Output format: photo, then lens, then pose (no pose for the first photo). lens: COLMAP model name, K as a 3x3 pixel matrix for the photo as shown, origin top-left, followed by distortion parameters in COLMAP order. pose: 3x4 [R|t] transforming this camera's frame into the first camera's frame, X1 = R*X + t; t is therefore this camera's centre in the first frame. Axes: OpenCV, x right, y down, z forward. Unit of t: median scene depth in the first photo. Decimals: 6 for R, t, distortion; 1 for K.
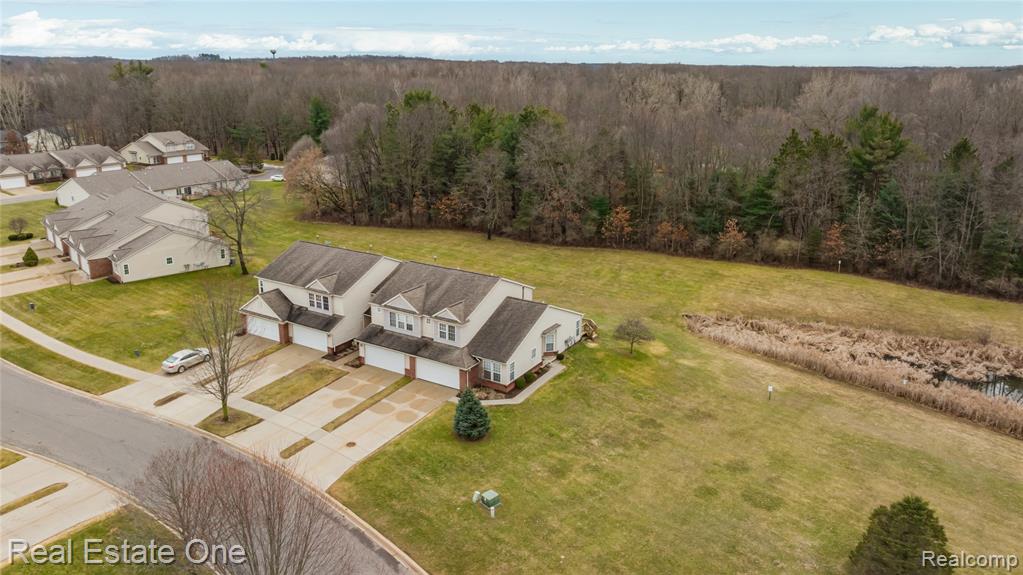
lens RADIAL K [[722.0, 0, 514.6], [0, 722.0, 282.8], [0, 0, 1]] dist [-0.026514, 0.002081]
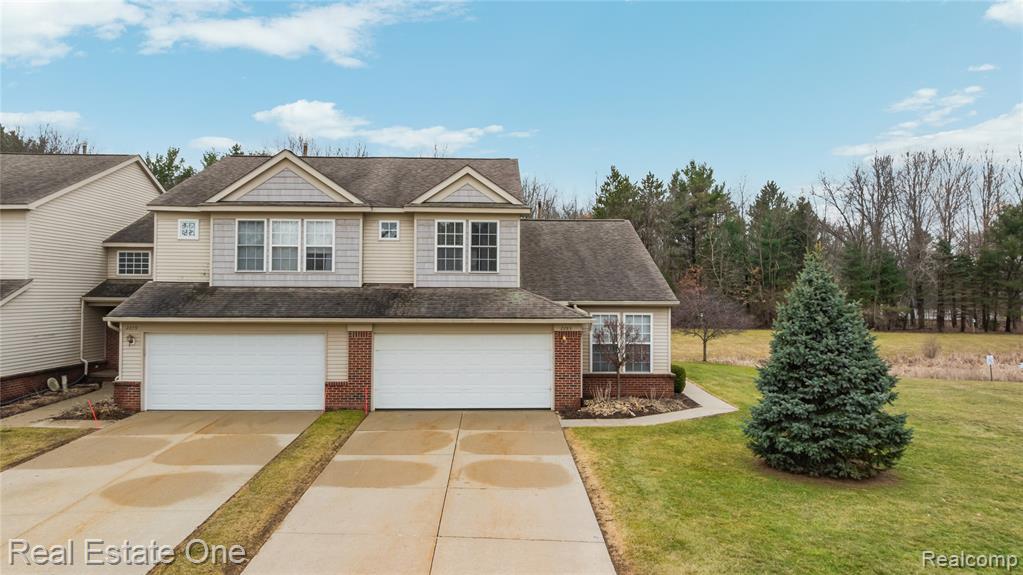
lens RADIAL K [[722.0, 0, 514.6], [0, 722.0, 282.8], [0, 0, 1]] dist [-0.026514, 0.002081]
pose [[0.837866, 0.003951, 0.545861, -0.239766], [0.160772, 0.953834, -0.253679, 0.160852], [-0.521663, 0.300308, 0.798550, 0.689130]]
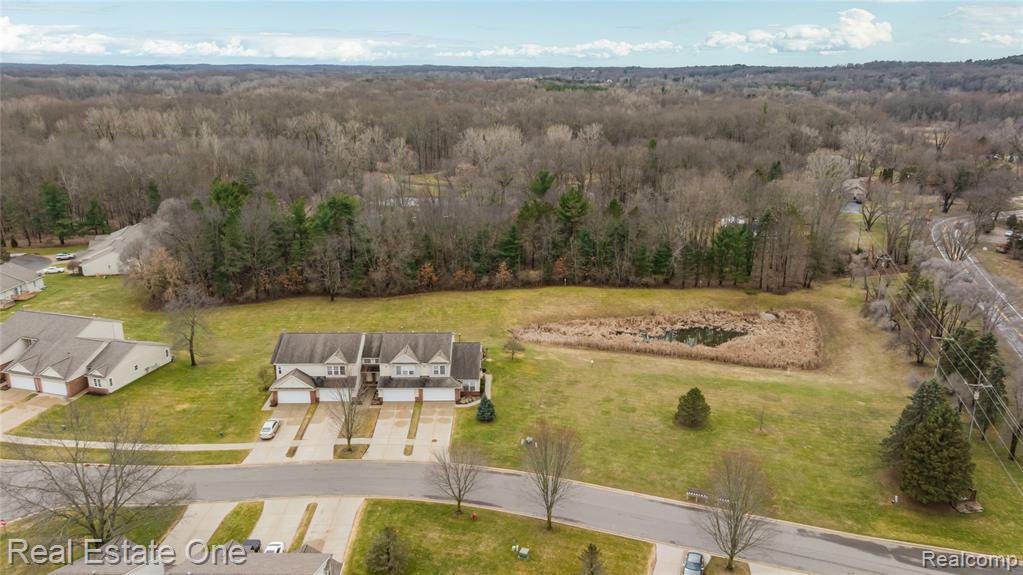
lens RADIAL K [[722.0, 0, 514.6], [0, 722.0, 282.8], [0, 0, 1]] dist [-0.026514, 0.002081]
pose [[0.845070, -0.161113, 0.509803, -0.745009], [0.158322, 0.986160, 0.049215, -0.184099], [-0.510677, 0.039123, 0.858882, -0.555360]]
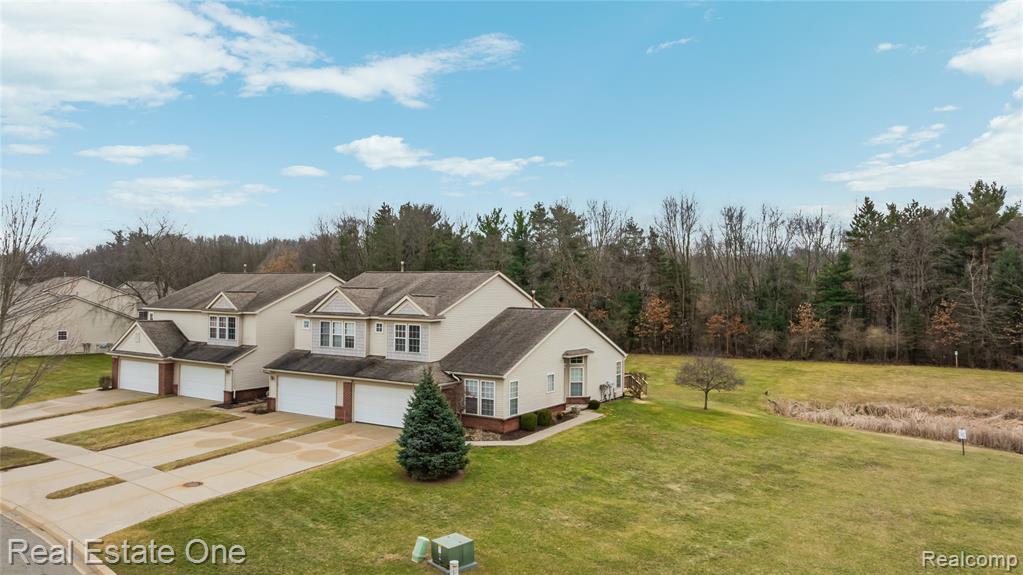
lens RADIAL K [[722.0, 0, 514.6], [0, 722.0, 282.8], [0, 0, 1]] dist [-0.026514, 0.002081]
pose [[0.999837, -0.000521, -0.018067, 0.006987], [-0.004932, 0.953791, -0.300430, 0.193048], [0.017389, 0.300470, 0.953633, 0.387599]]
